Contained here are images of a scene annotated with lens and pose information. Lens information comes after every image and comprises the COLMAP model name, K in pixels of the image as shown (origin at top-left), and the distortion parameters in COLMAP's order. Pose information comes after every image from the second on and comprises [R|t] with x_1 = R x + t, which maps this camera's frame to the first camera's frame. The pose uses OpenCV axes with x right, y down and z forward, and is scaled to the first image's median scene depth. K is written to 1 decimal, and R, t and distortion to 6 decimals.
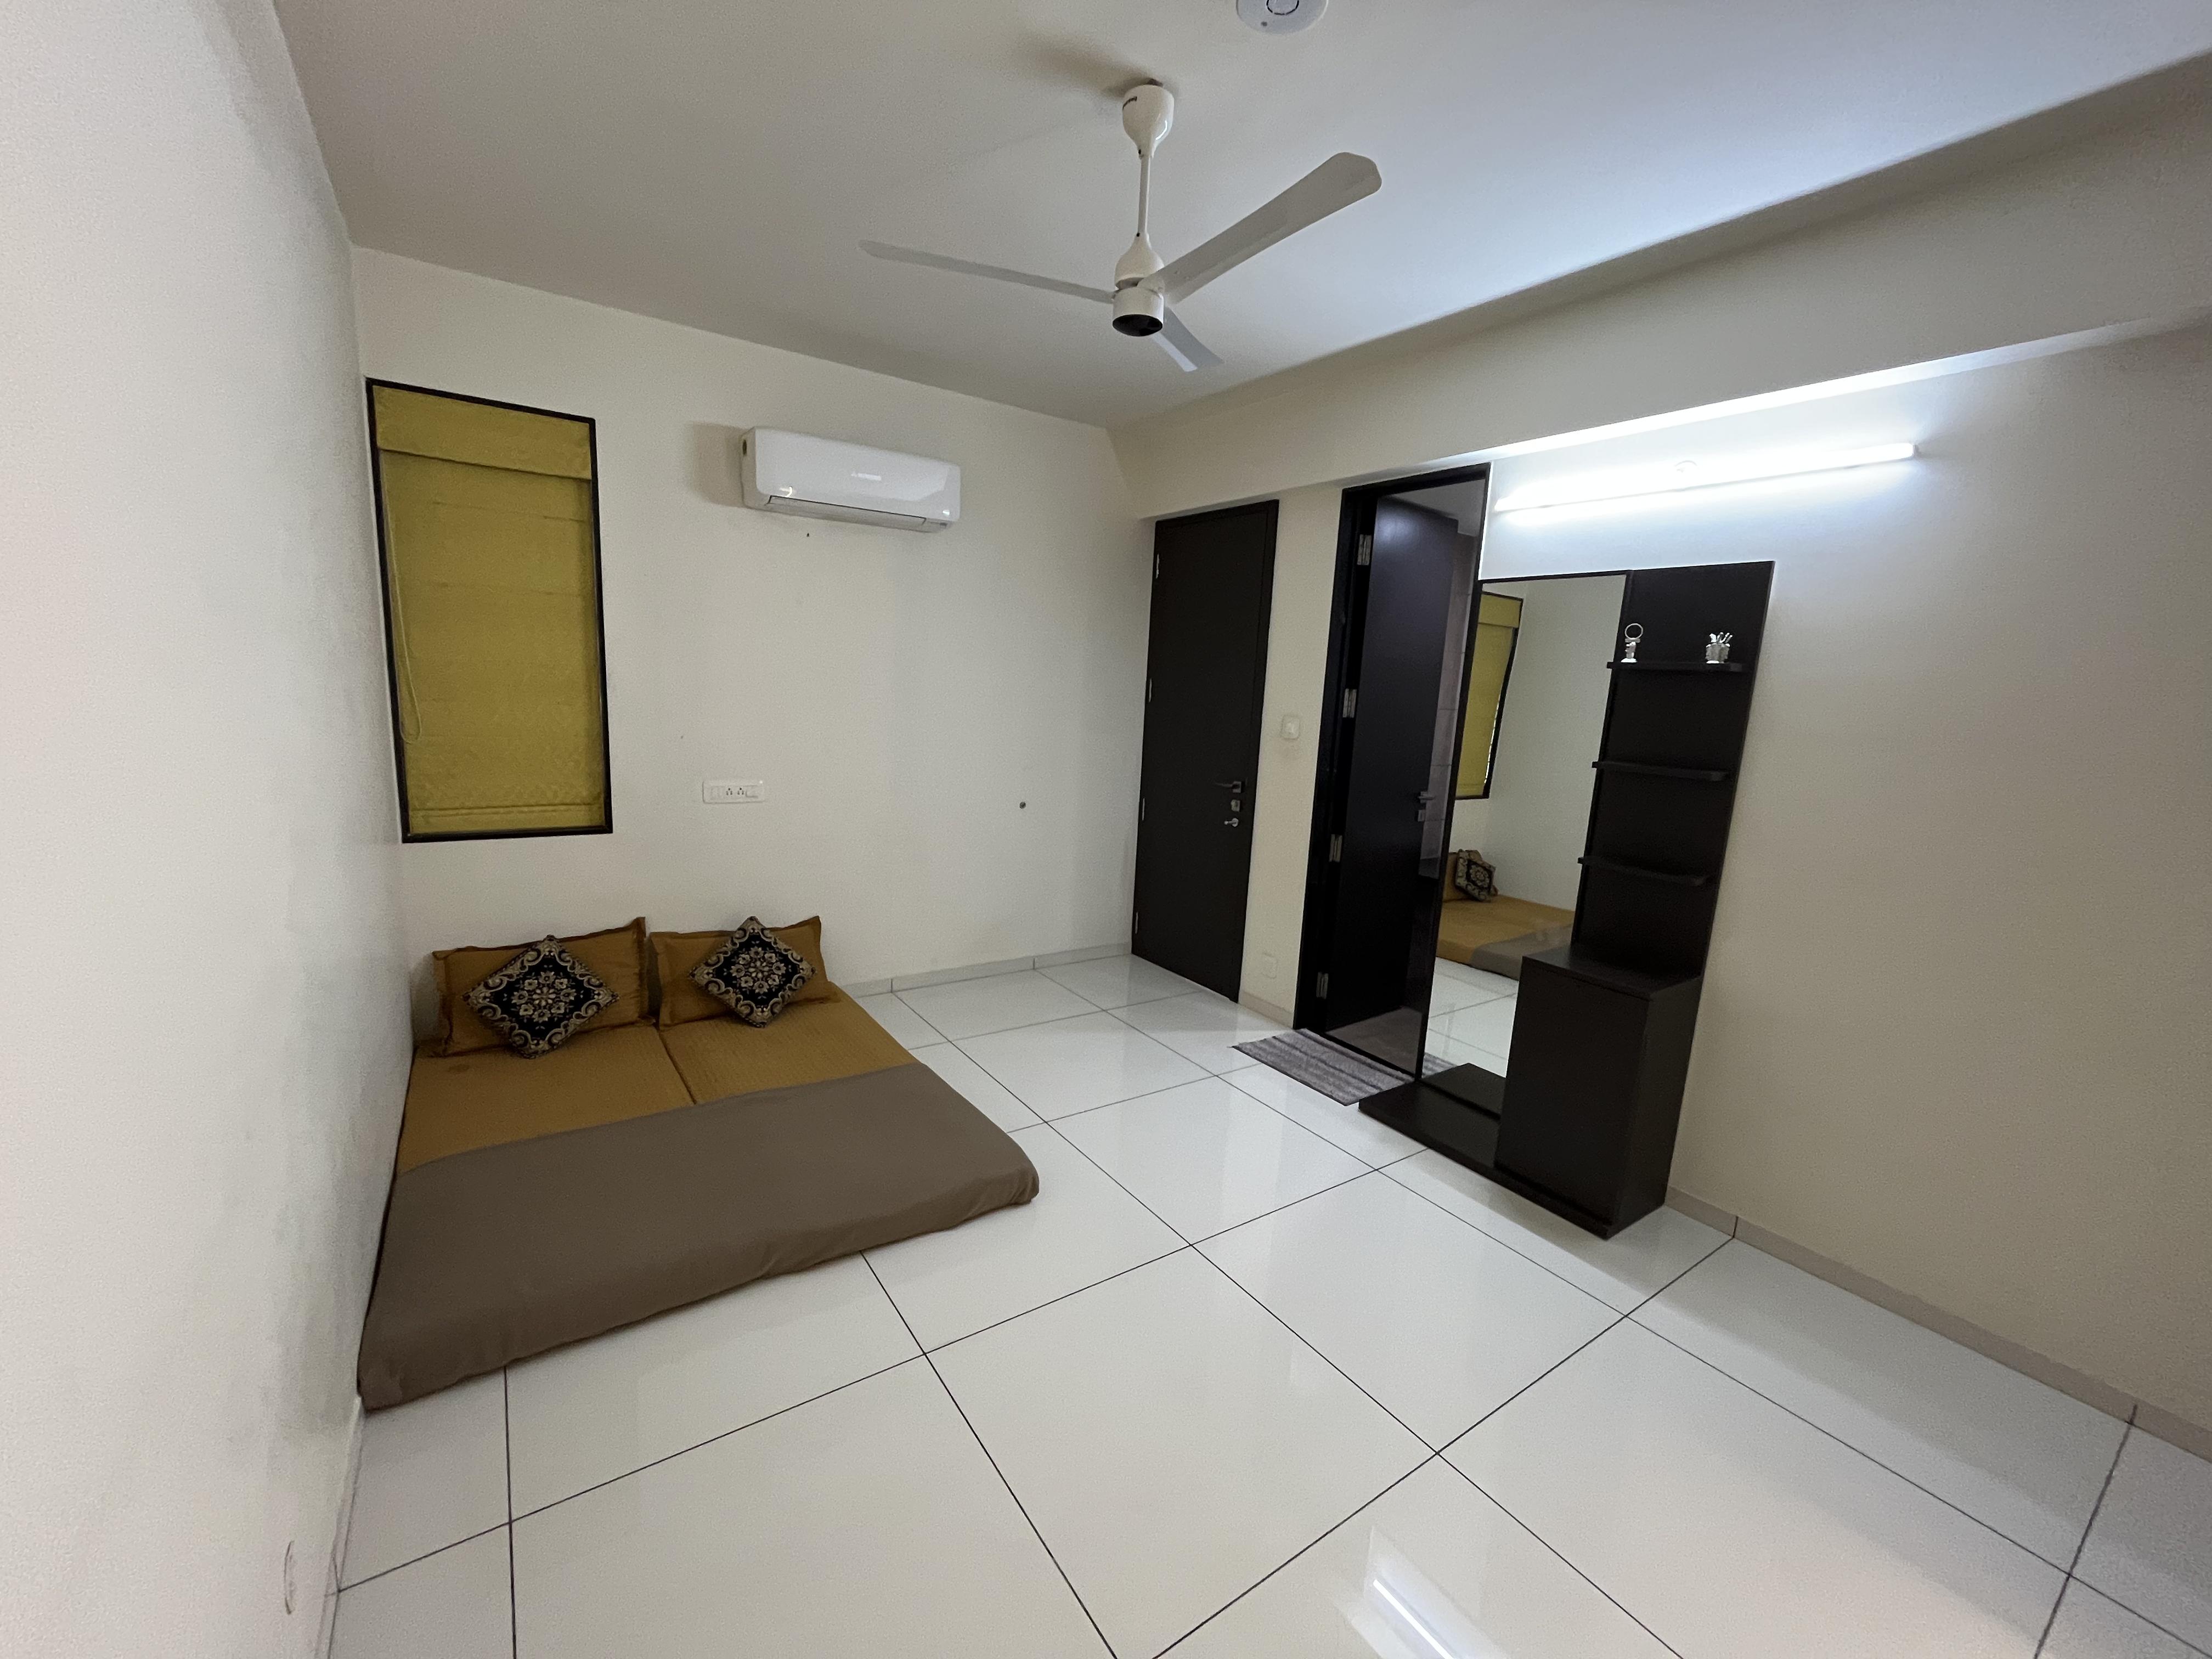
lens RADIAL K [[893.5, 0, 1106.0], [0, 893.5, 829.5], [0, 0, 1]] dist [-0.001005, 0.000047]
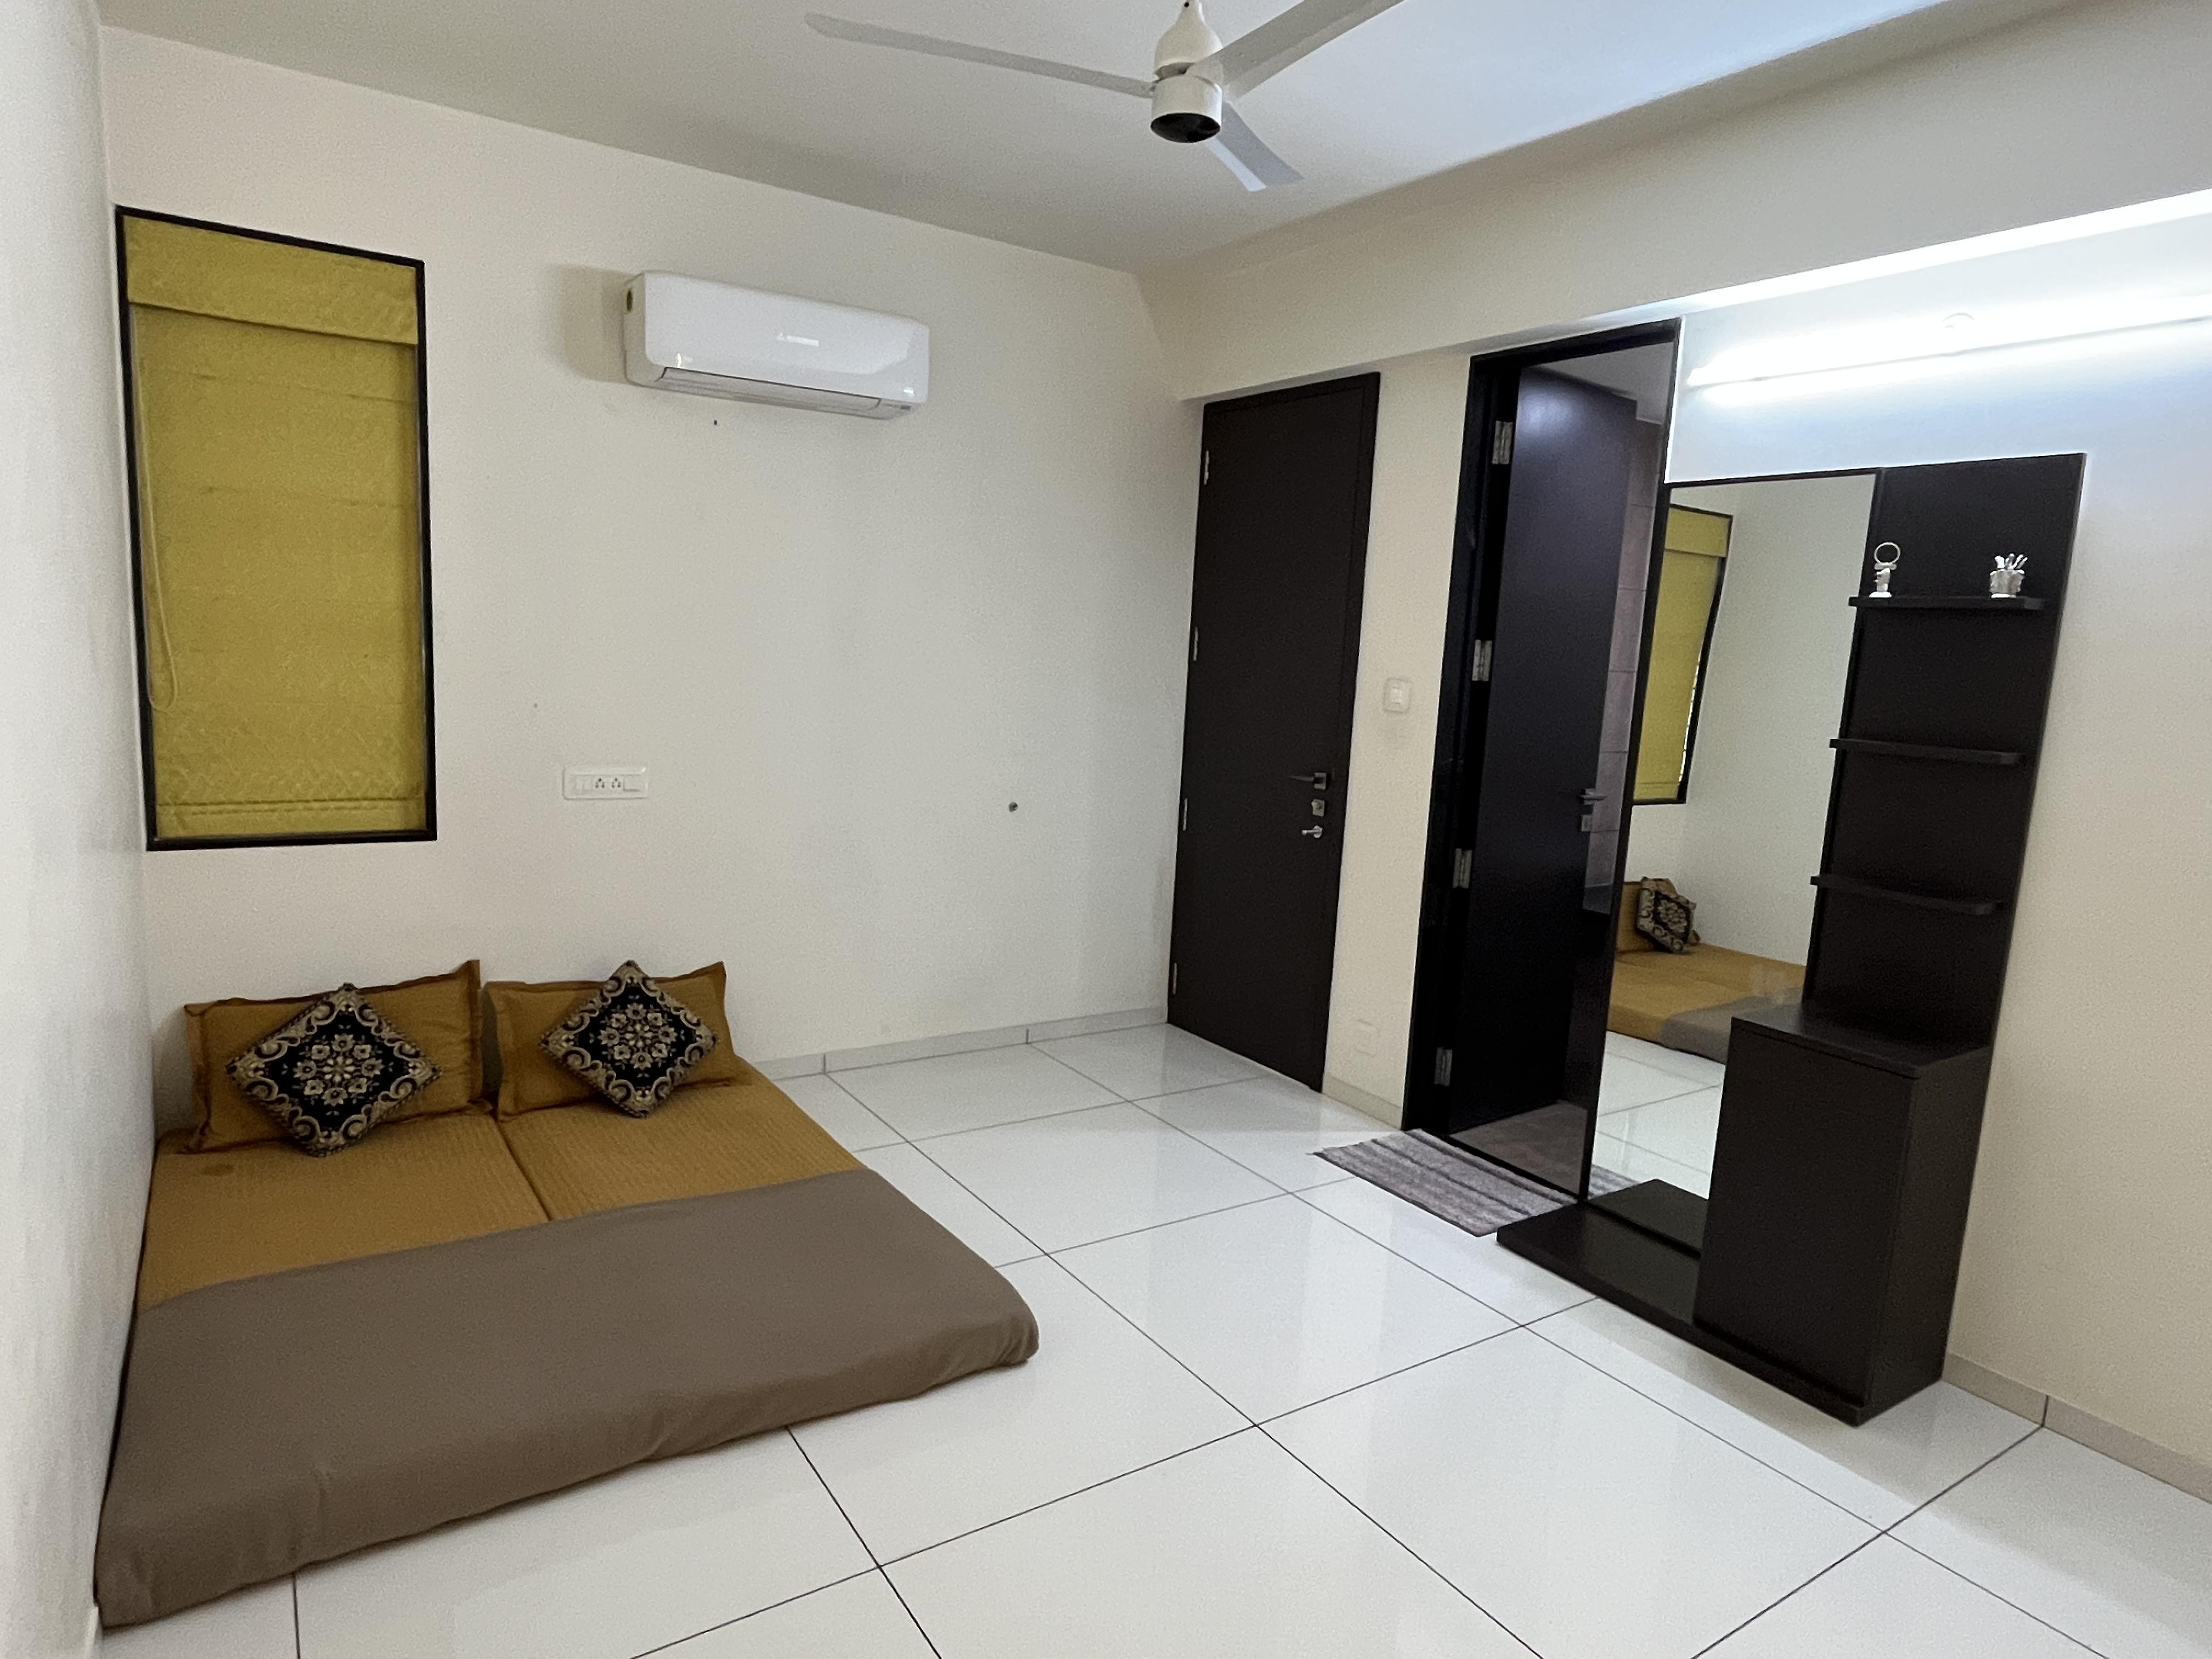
lens RADIAL K [[1303.8, 0, 1104.3], [0, 1303.8, 824.6], [0, 0, 1]] dist [0.000665, -0.001209]
pose [[0.999857, 0.003745, -0.016511, -0.006546], [-0.004154, 0.999684, -0.024783, 0.016055], [0.016413, 0.024848, 0.999557, -0.026108]]
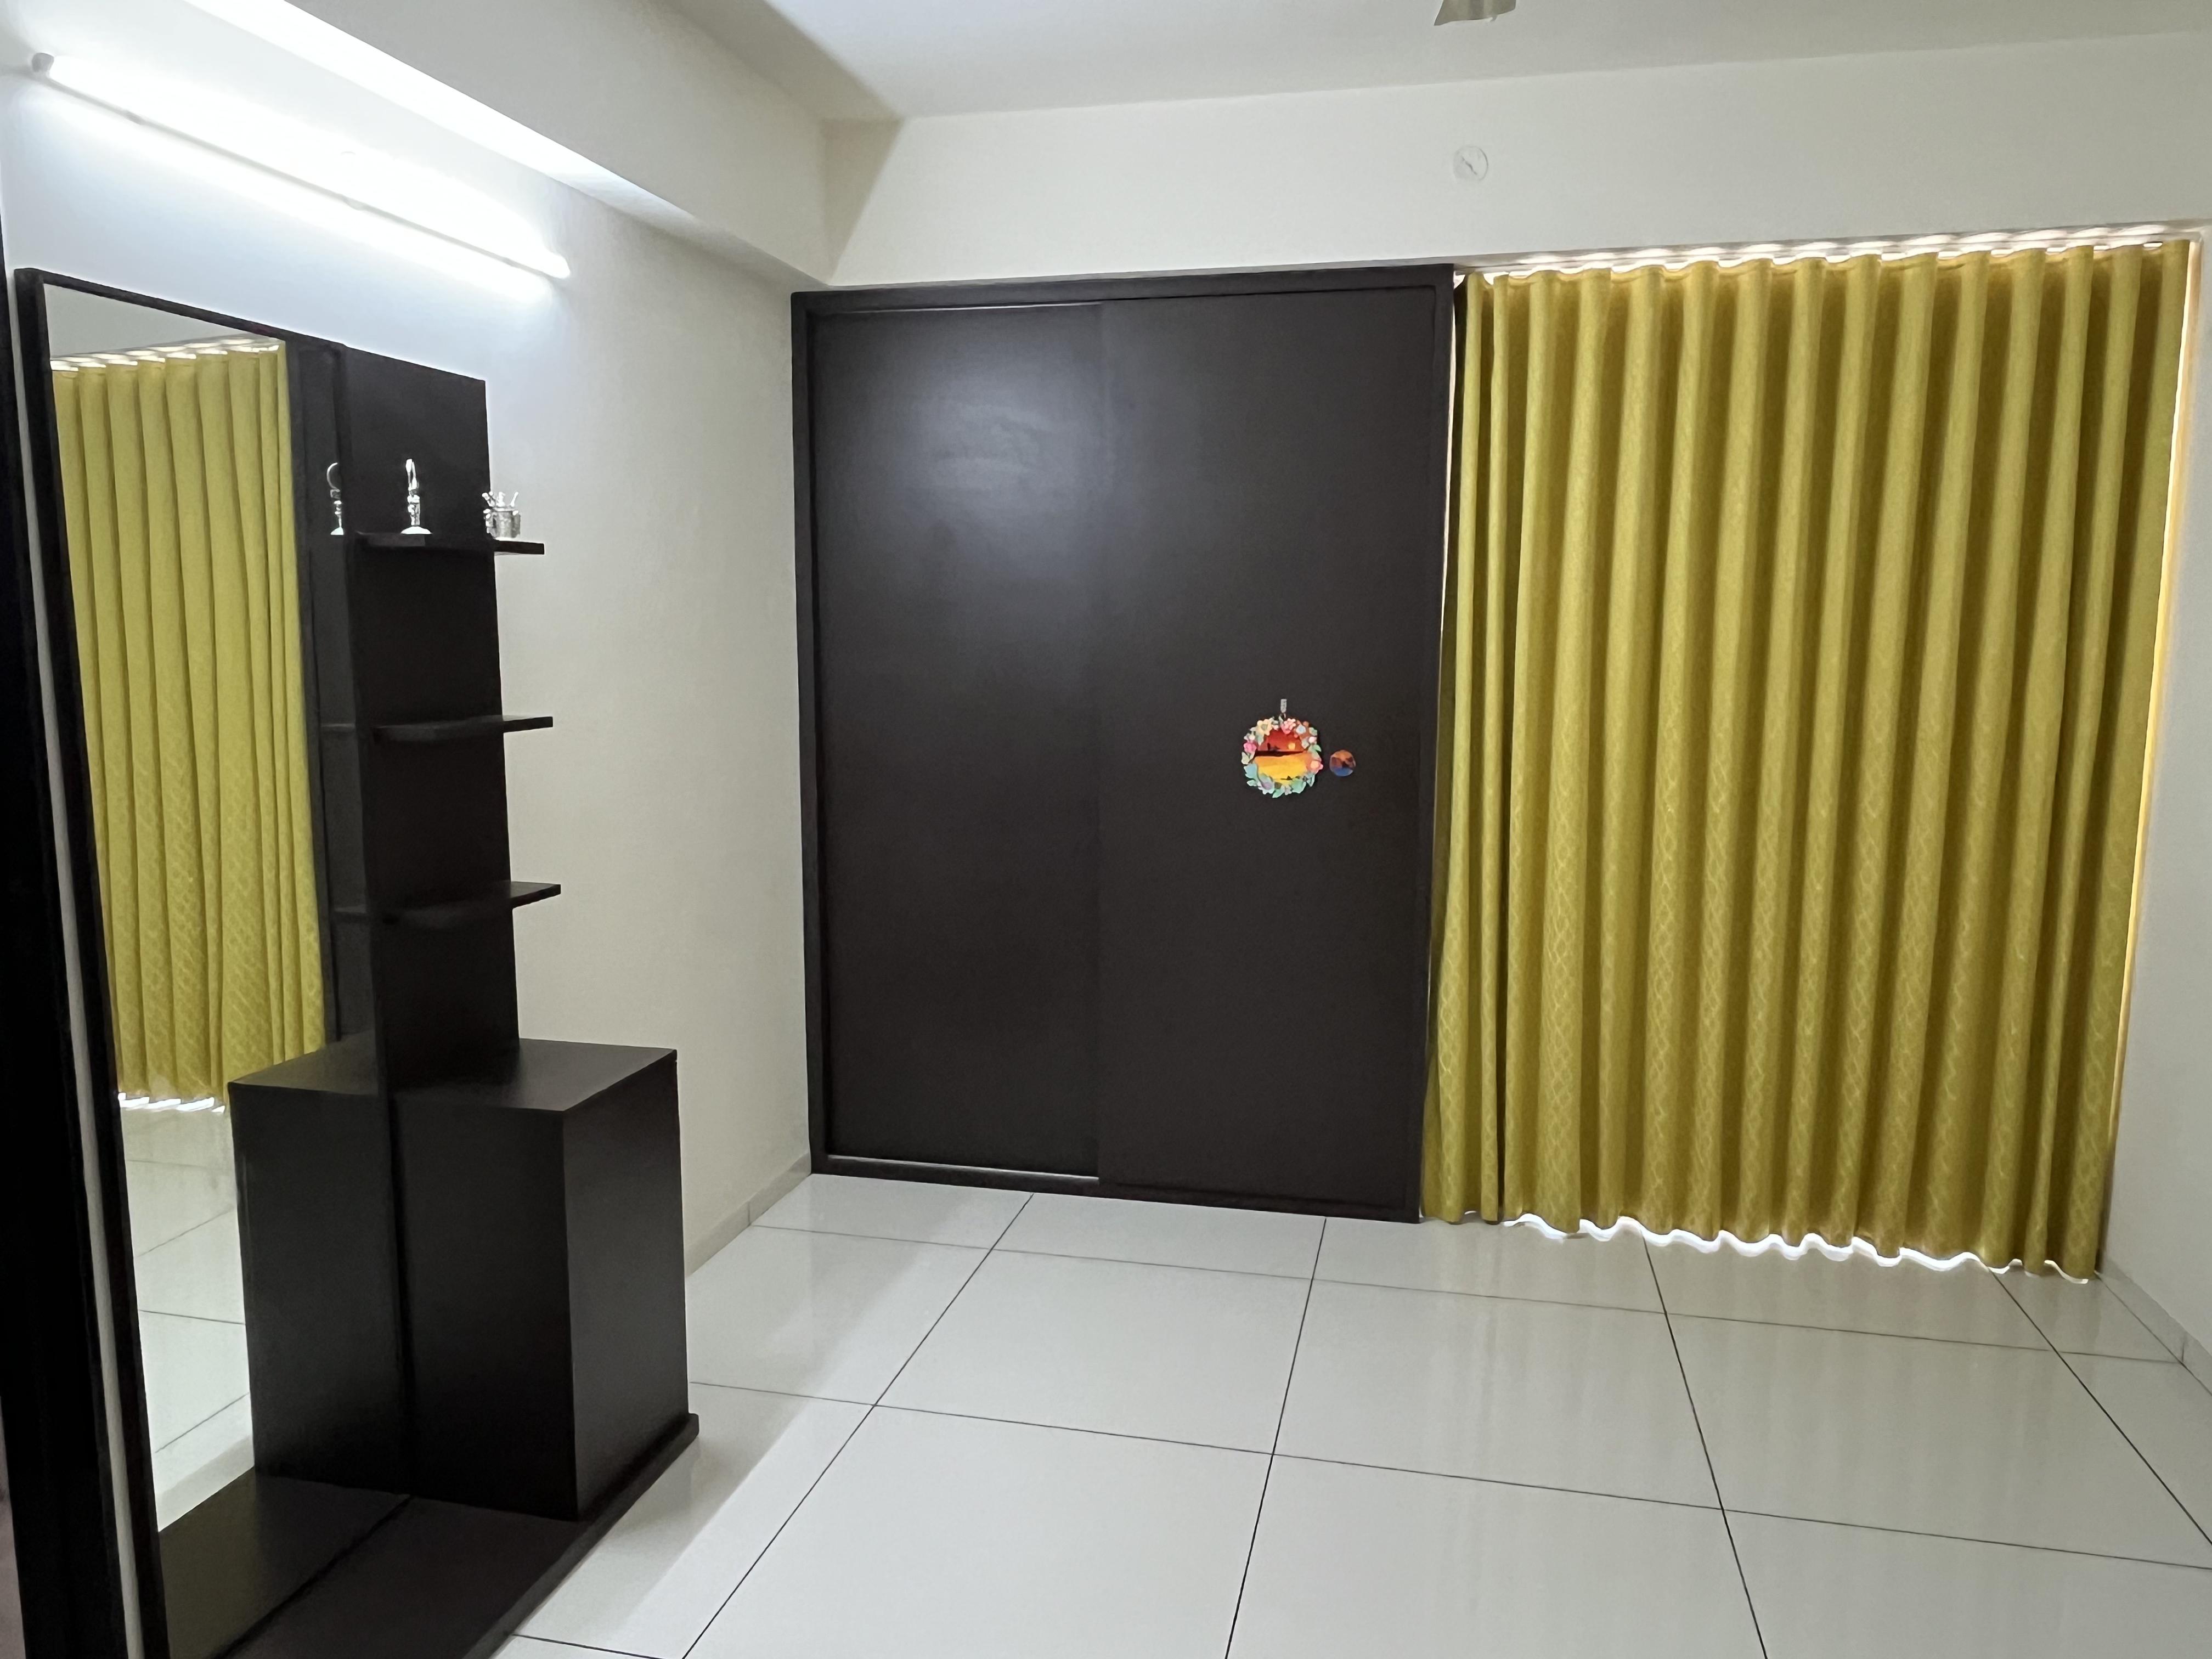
lens RADIAL K [[1515.7, 0, 1106.0], [0, 1515.7, 829.5], [0, 0, 1]] dist [0.001121, 0.000471]
pose [[-0.676258, -0.156343, 0.719883, -0.298588], [0.083839, 0.954536, 0.286063, -0.205954], [-0.731878, 0.253807, -0.632405, 1.111684]]
